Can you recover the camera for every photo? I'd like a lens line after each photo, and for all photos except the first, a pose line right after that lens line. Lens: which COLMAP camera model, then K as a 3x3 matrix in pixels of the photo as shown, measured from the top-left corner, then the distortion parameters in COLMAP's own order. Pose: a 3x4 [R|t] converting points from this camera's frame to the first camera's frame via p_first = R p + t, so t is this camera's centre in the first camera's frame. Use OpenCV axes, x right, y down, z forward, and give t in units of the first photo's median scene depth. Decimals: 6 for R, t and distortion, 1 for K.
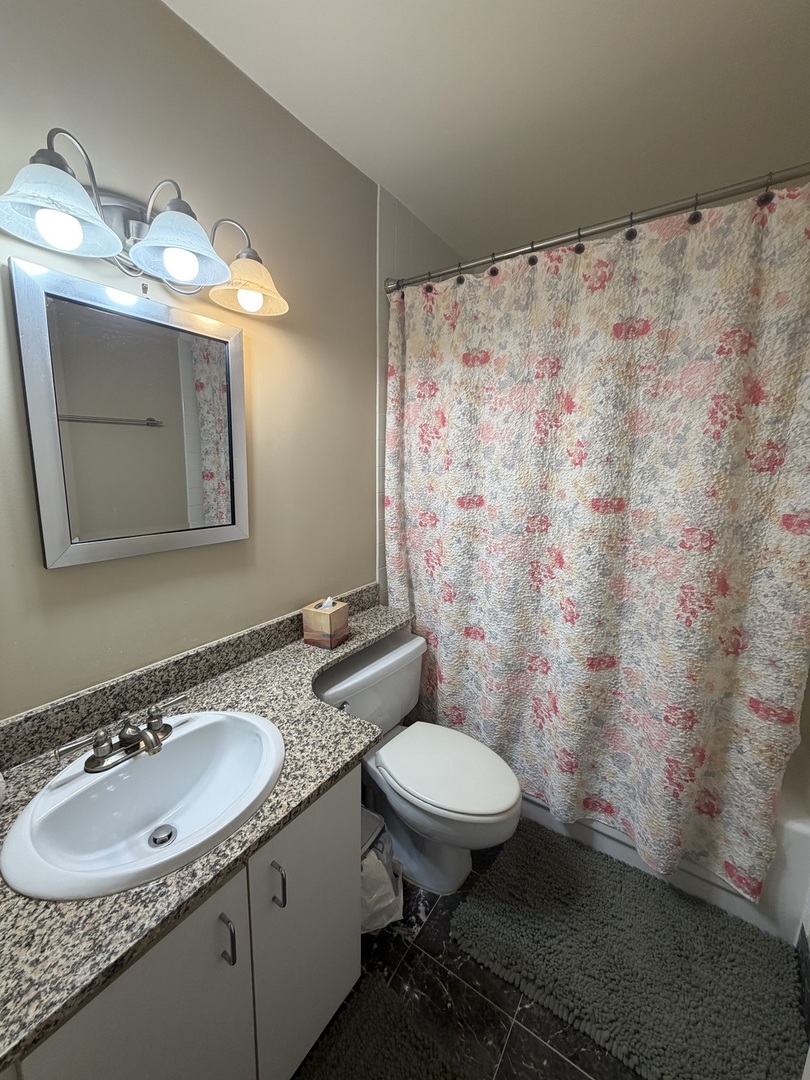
lens RADIAL K [[433.5, 0, 401.1], [0, 433.5, 537.5], [0, 0, 1]] dist [-0.000617, 0.000065]
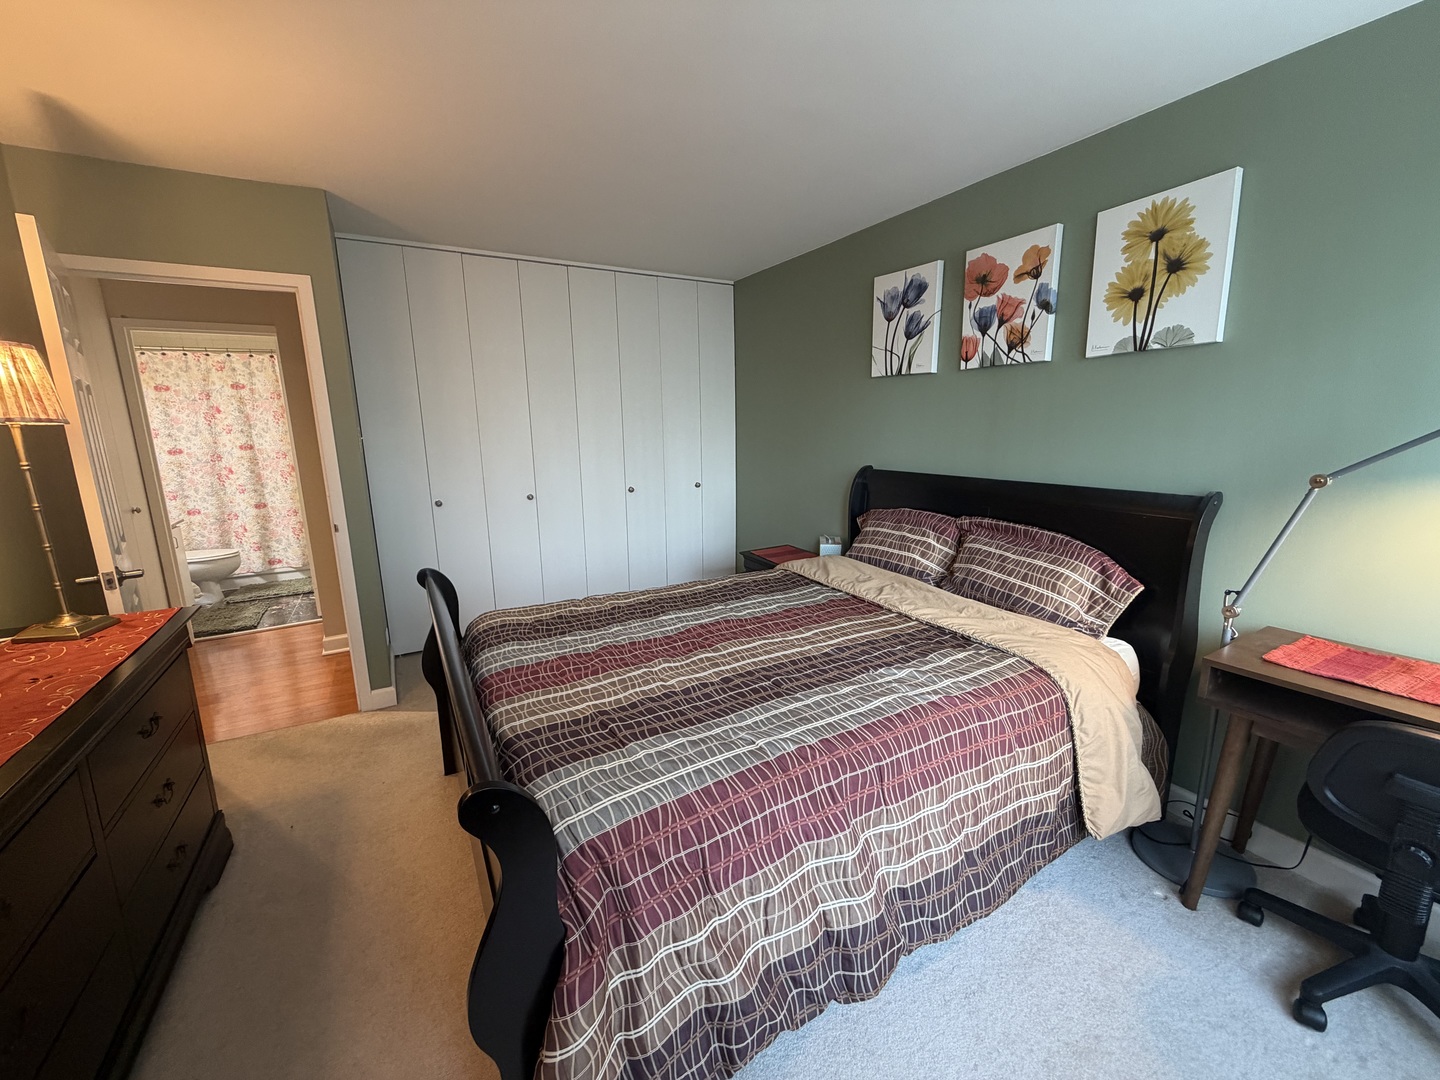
lens RADIAL K [[578.0, 0, 714.8], [0, 578.0, 541.0], [0, 0, 1]] dist [-0.000617, 0.000065]
pose [[0.427533, -0.203462, 0.880806, -1.553791], [0.174576, 0.974584, 0.140388, 0.491500], [-0.886983, 0.093747, 0.452187, -3.143341]]
